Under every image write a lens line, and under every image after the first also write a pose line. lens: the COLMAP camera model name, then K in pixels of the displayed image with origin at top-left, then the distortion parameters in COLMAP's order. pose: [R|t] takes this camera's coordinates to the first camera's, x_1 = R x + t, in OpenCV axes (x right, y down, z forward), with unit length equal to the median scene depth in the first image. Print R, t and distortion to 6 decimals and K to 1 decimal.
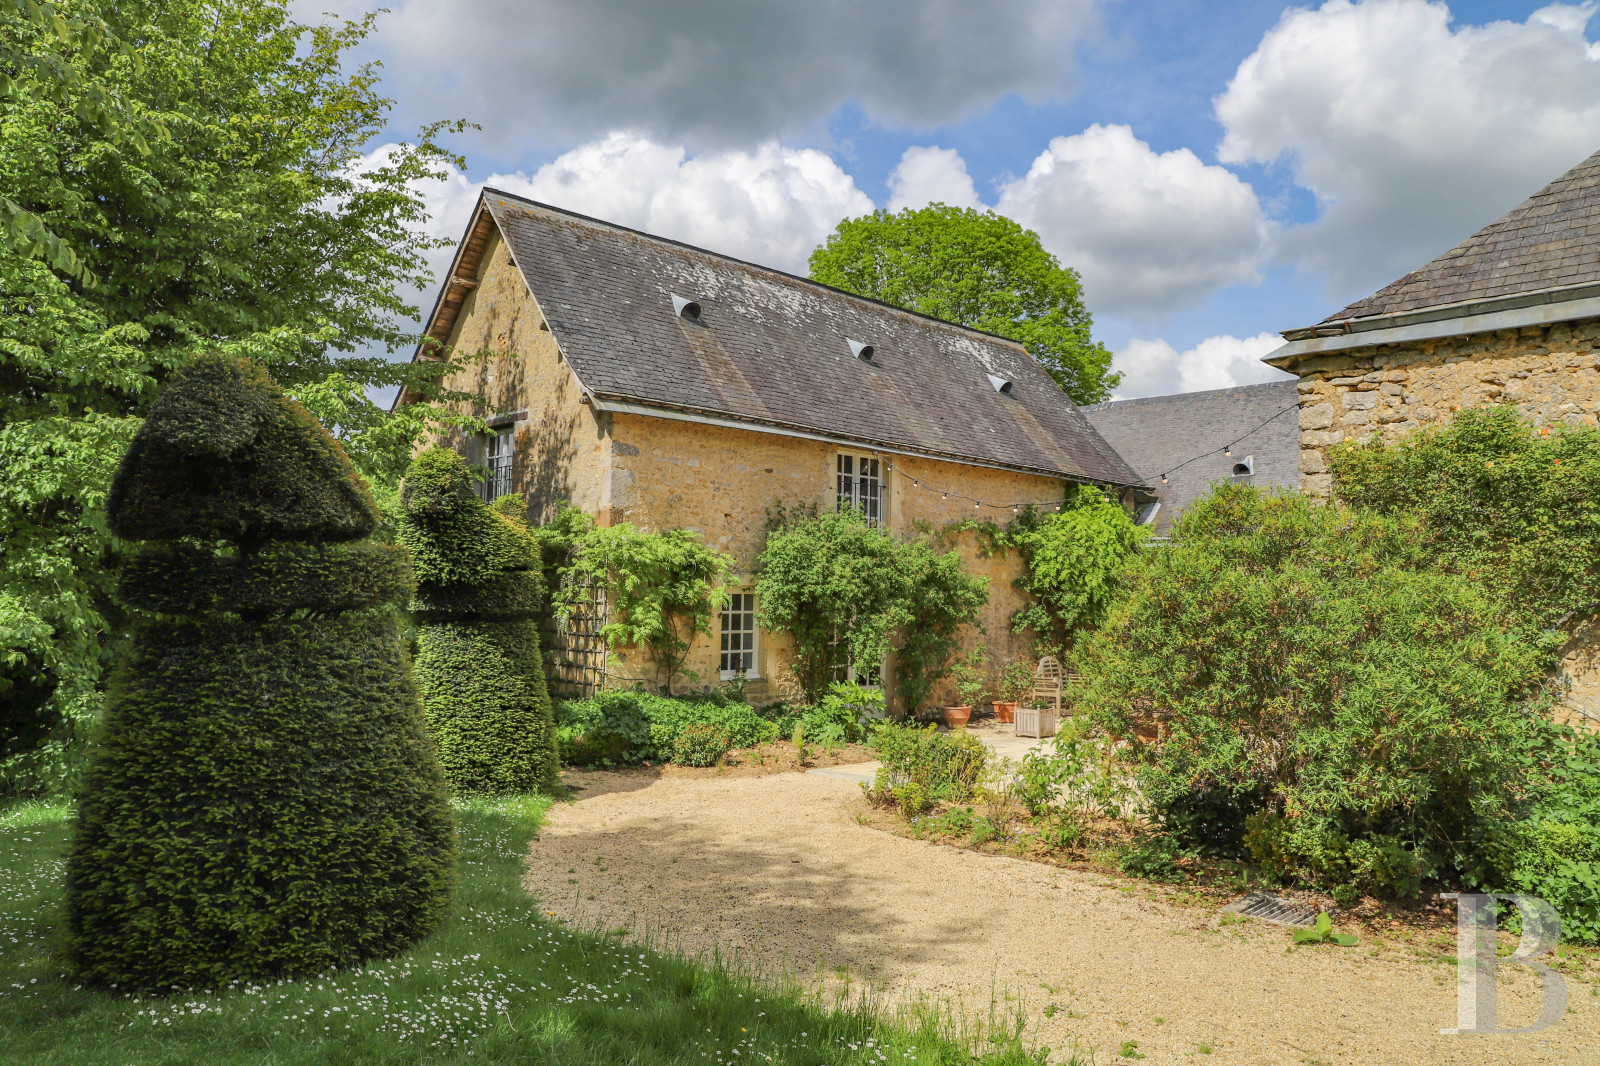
lens RADIAL K [[1153.2, 0, 796.7], [0, 1153.2, 552.1], [0, 0, 1]] dist [-0.015069, 0.002784]
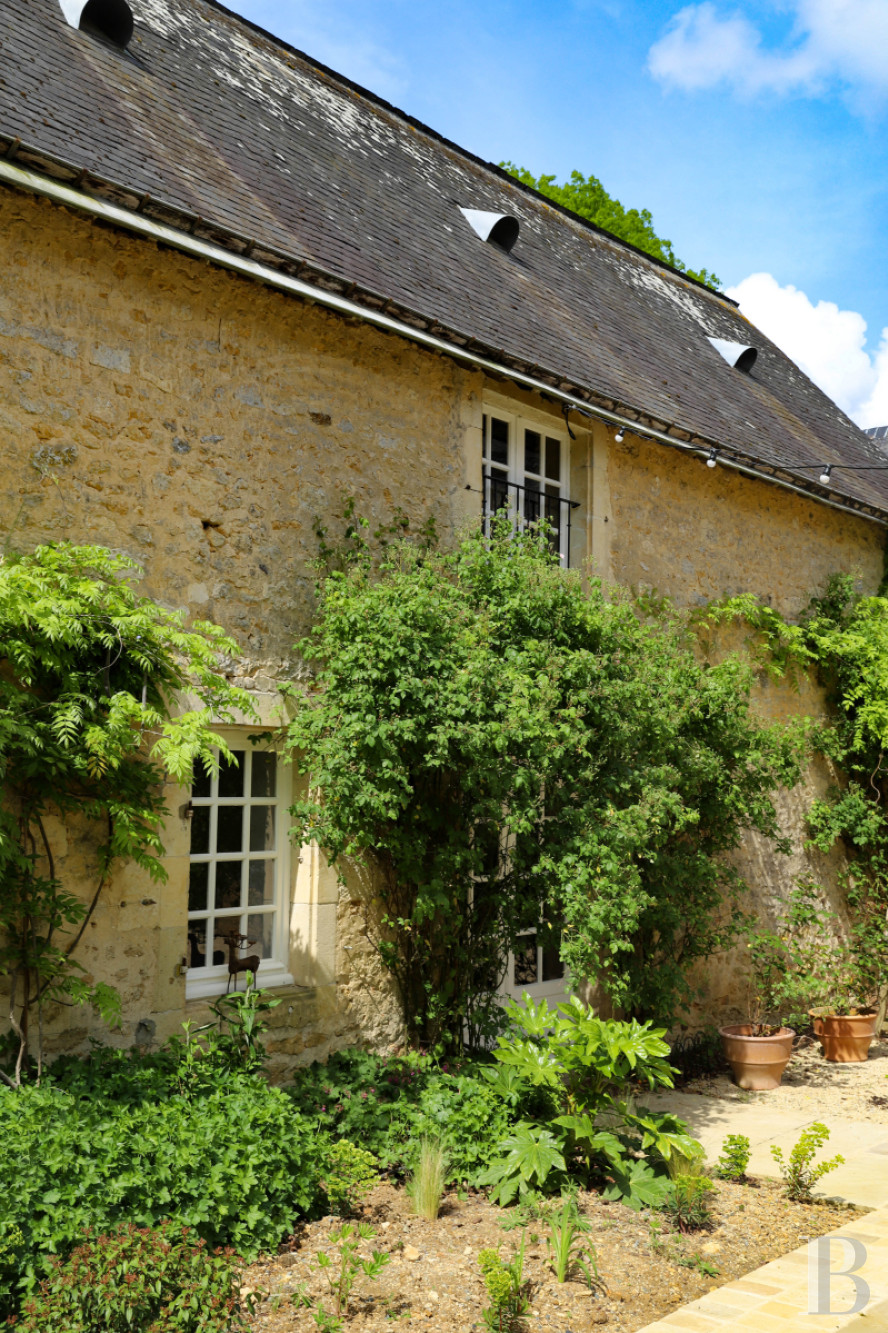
lens RADIAL K [[1479.2, 0, 444.0], [0, 1479.2, 666.5], [0, 0, 1]] dist [0.073837, -0.001946]
pose [[0.991868, 0.006865, 0.127089, -0.045262], [-0.001029, 0.998944, -0.045932, 0.031134], [-0.127270, 0.045428, 0.990827, 0.529041]]
